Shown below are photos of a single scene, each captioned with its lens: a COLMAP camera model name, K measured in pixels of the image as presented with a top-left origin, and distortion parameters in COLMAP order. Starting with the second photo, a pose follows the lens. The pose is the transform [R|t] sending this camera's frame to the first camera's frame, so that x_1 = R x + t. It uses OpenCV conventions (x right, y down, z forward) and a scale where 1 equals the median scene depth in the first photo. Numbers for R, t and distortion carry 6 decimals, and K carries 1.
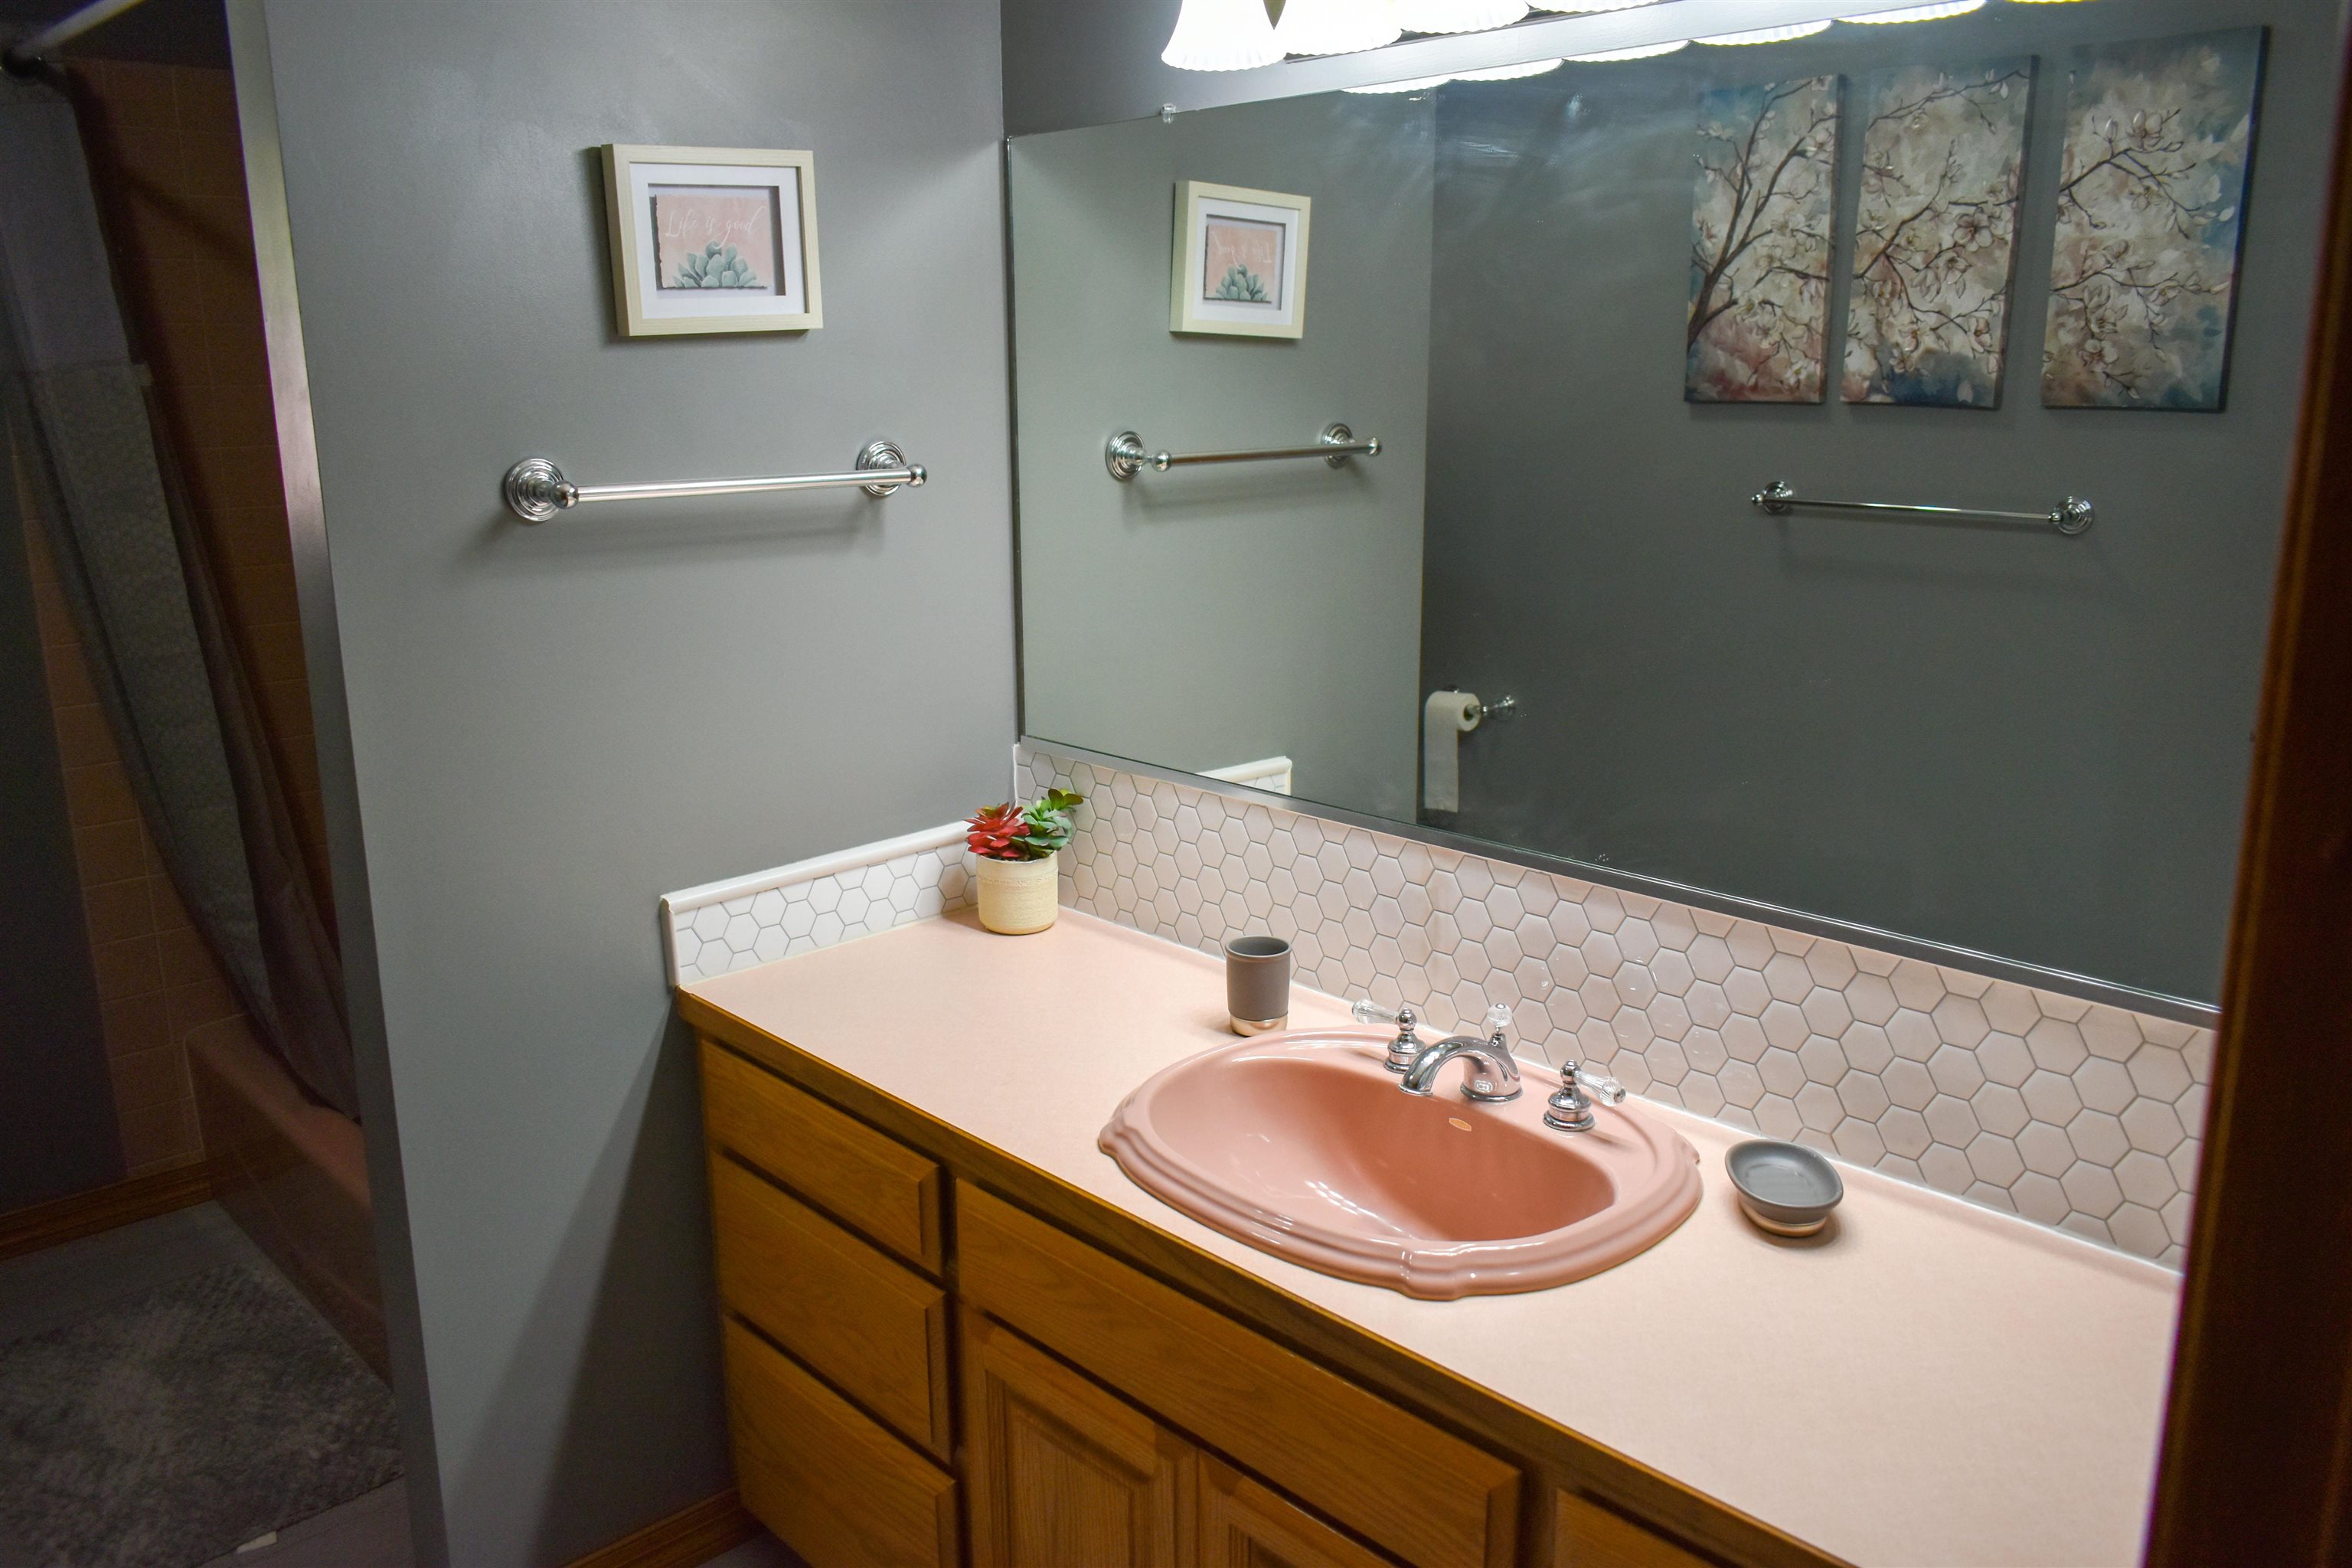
lens RADIAL K [[1816.1, 0, 1176.0], [0, 1816.1, 784.0], [0, 0, 1]] dist [-0.000265, -0.009082]
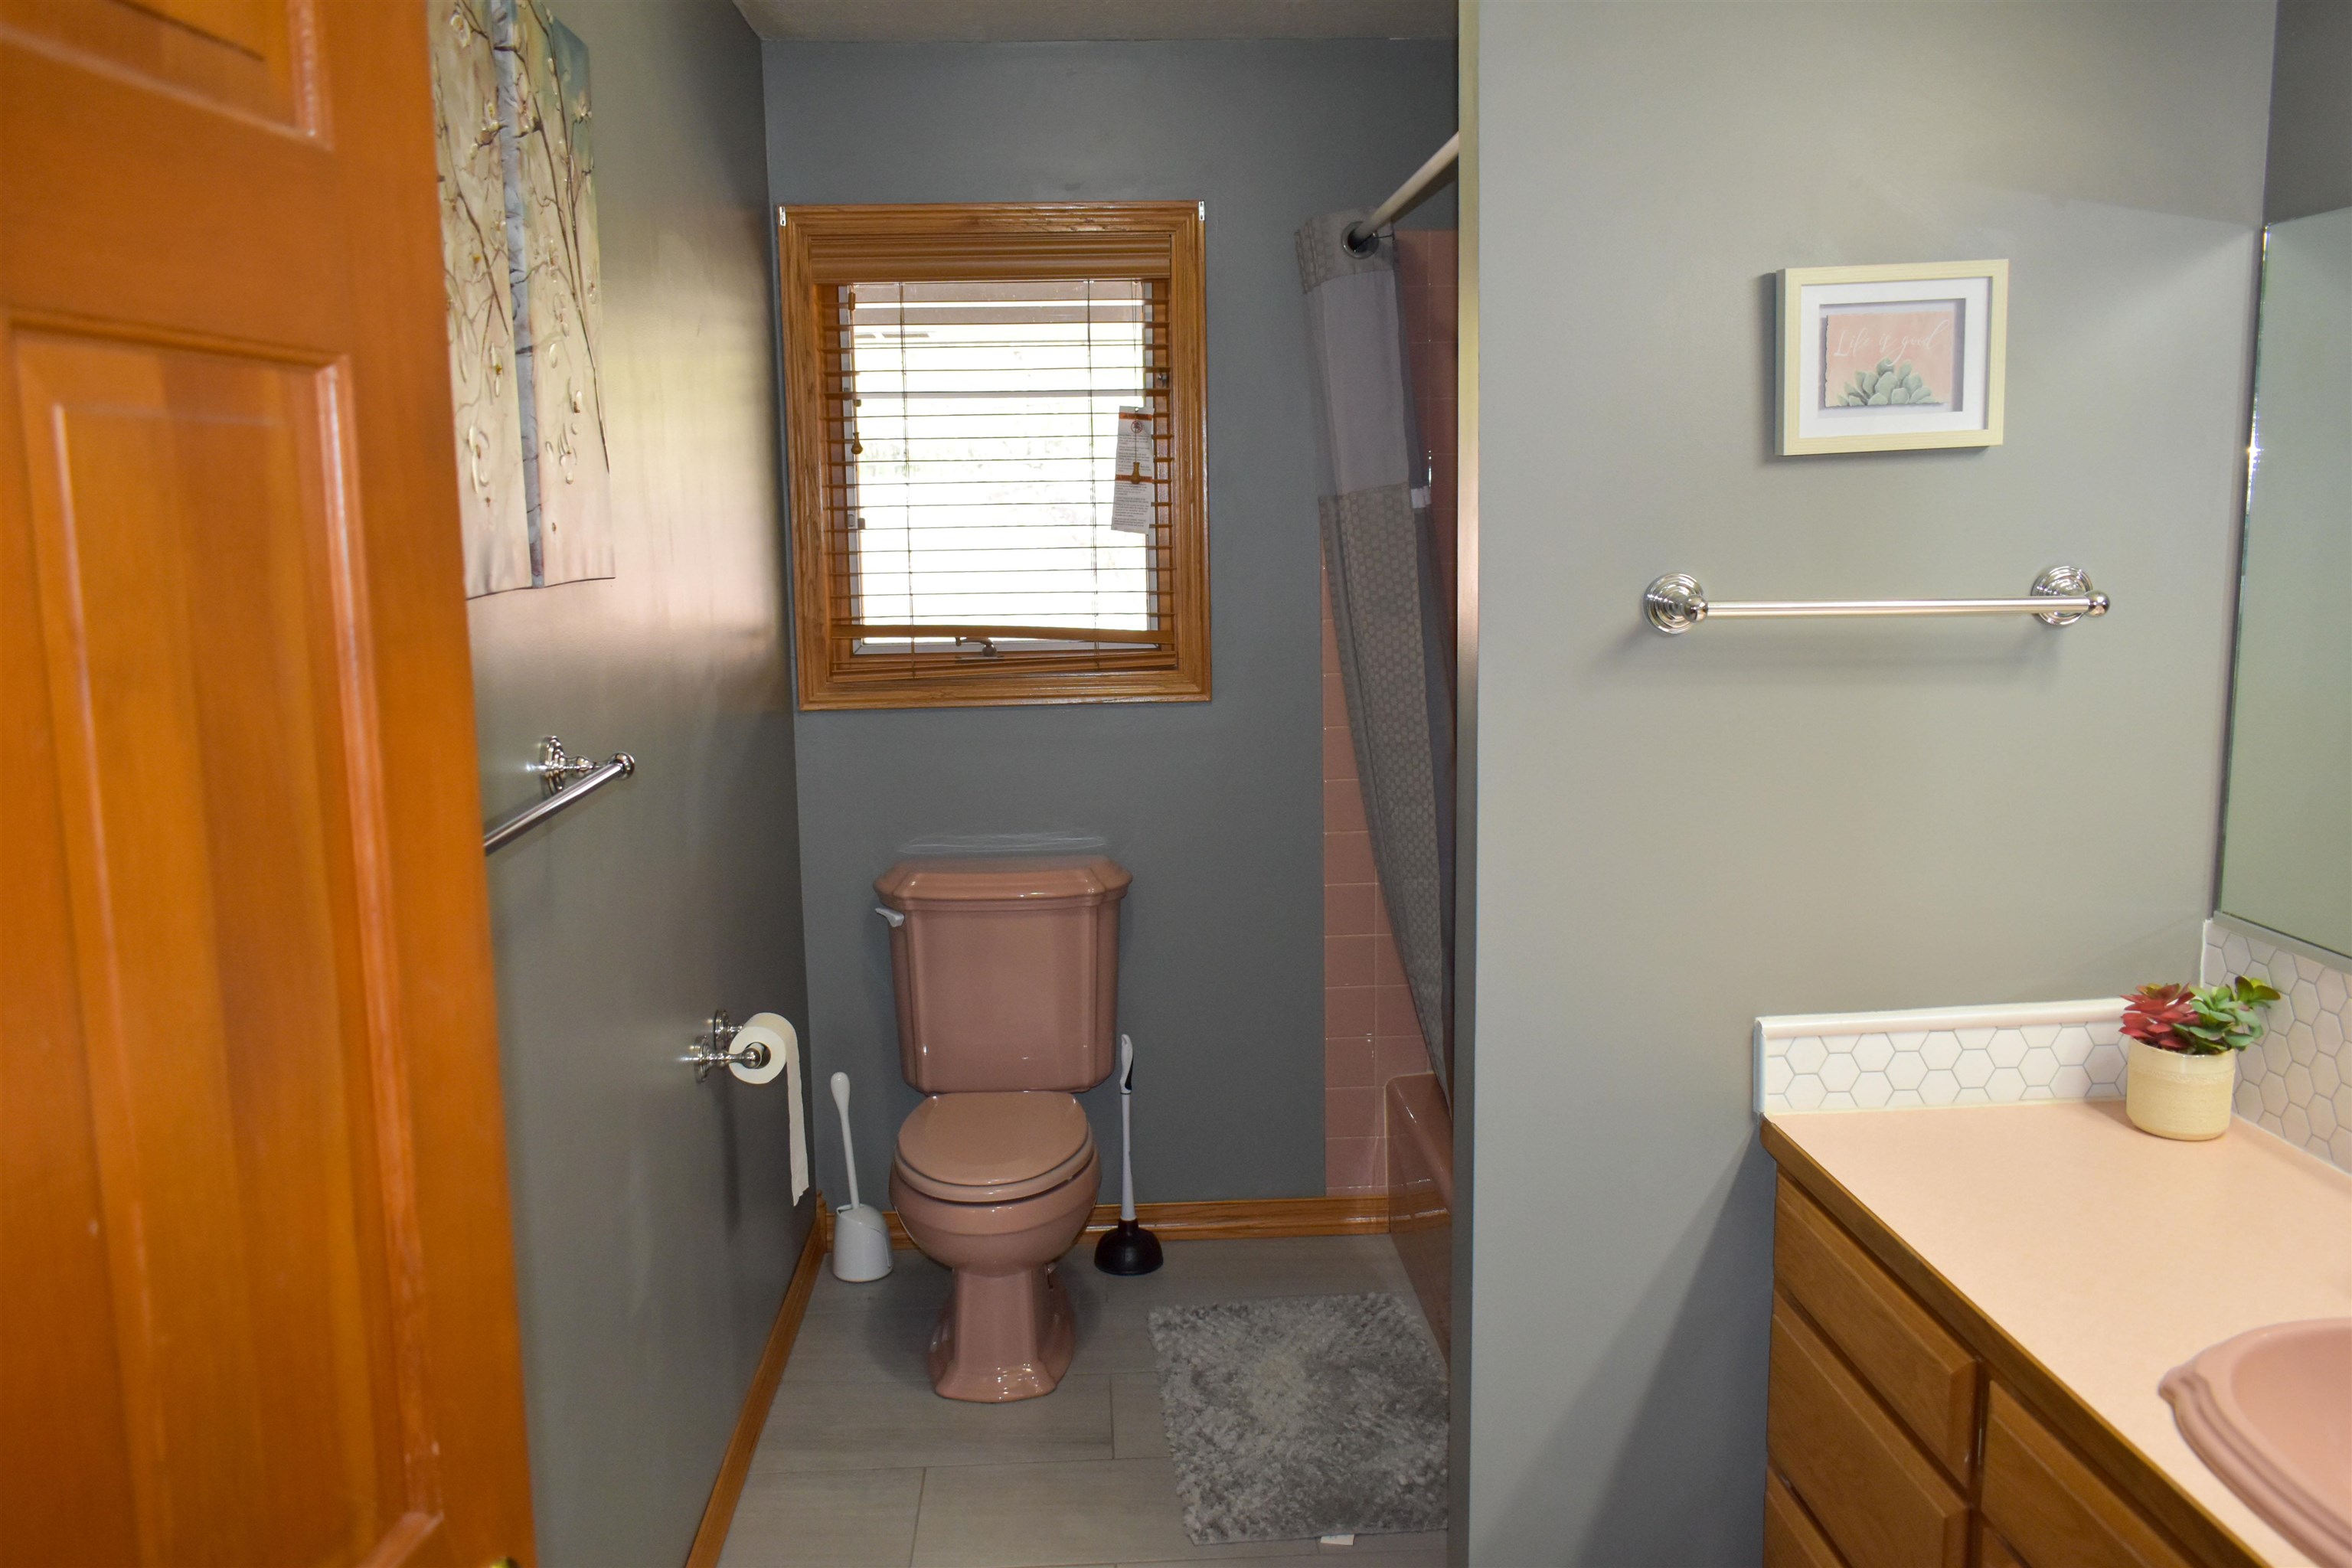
lens RADIAL K [[1893.8, 0, 1176.0], [0, 1893.8, 784.0], [0, 0, 1]] dist [-0.006626, -0.004125]
pose [[0.762219, 0.092221, -0.640716, 0.114691], [-0.140027, 0.989854, -0.024107, 0.004789], [0.631993, 0.108092, 0.767399, 0.003443]]
